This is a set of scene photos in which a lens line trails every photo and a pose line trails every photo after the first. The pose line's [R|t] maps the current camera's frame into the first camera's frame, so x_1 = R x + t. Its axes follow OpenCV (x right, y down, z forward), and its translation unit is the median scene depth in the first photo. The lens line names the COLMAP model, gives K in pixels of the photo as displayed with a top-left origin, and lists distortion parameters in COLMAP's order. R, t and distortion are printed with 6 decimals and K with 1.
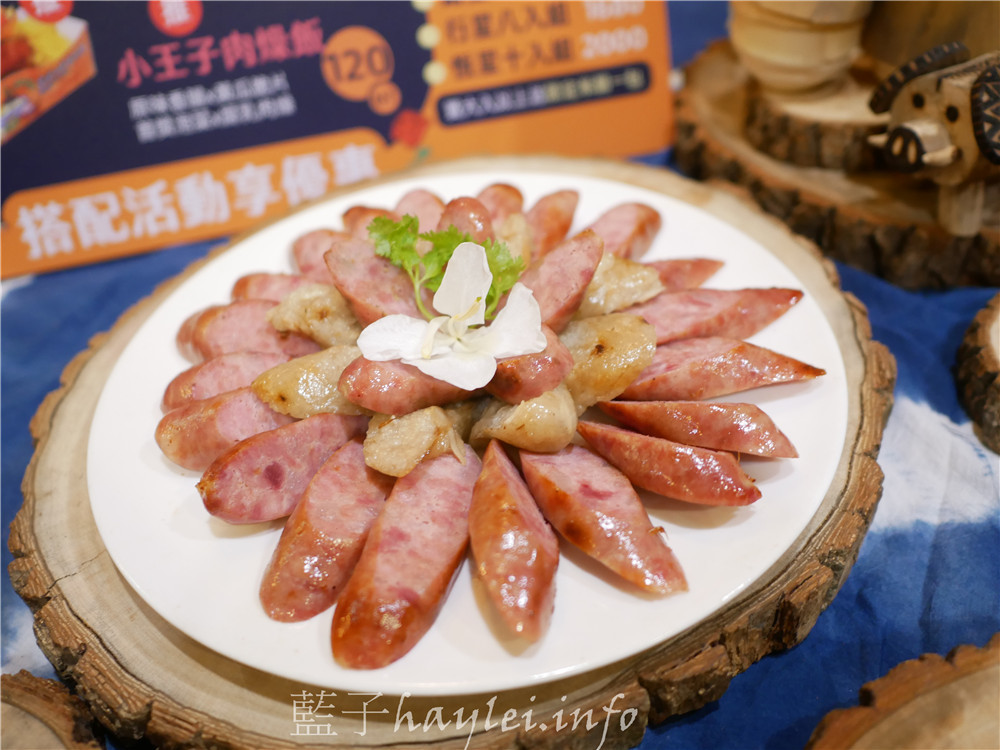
lens RADIAL K [[882.0, 0, 497.1], [0, 882.0, 376.0], [0, 0, 1]] dist [-0.044534, 0.012911]
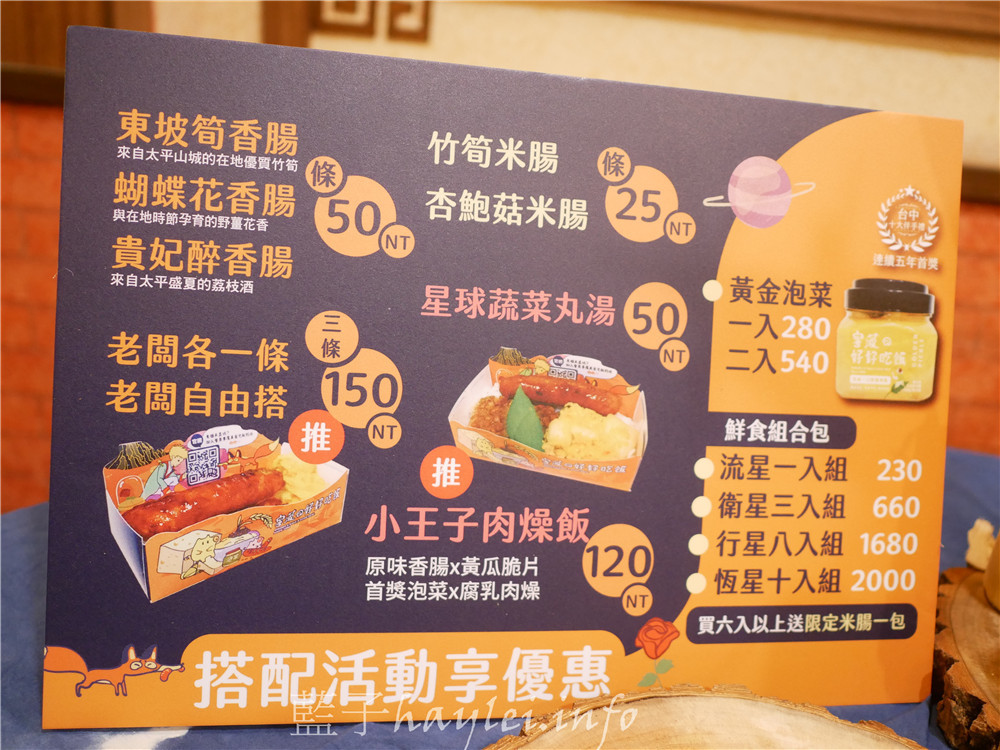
lens RADIAL K [[882.0, 0, 500.1], [0, 882.0, 376.1], [0, 0, 1]] dist [-0.044534, 0.012911]
pose [[0.948741, 0.150971, -0.277665, -0.055992], [-0.270115, 0.843459, -0.464344, -0.069130], [0.164096, 0.515544, 0.841004, 0.134602]]
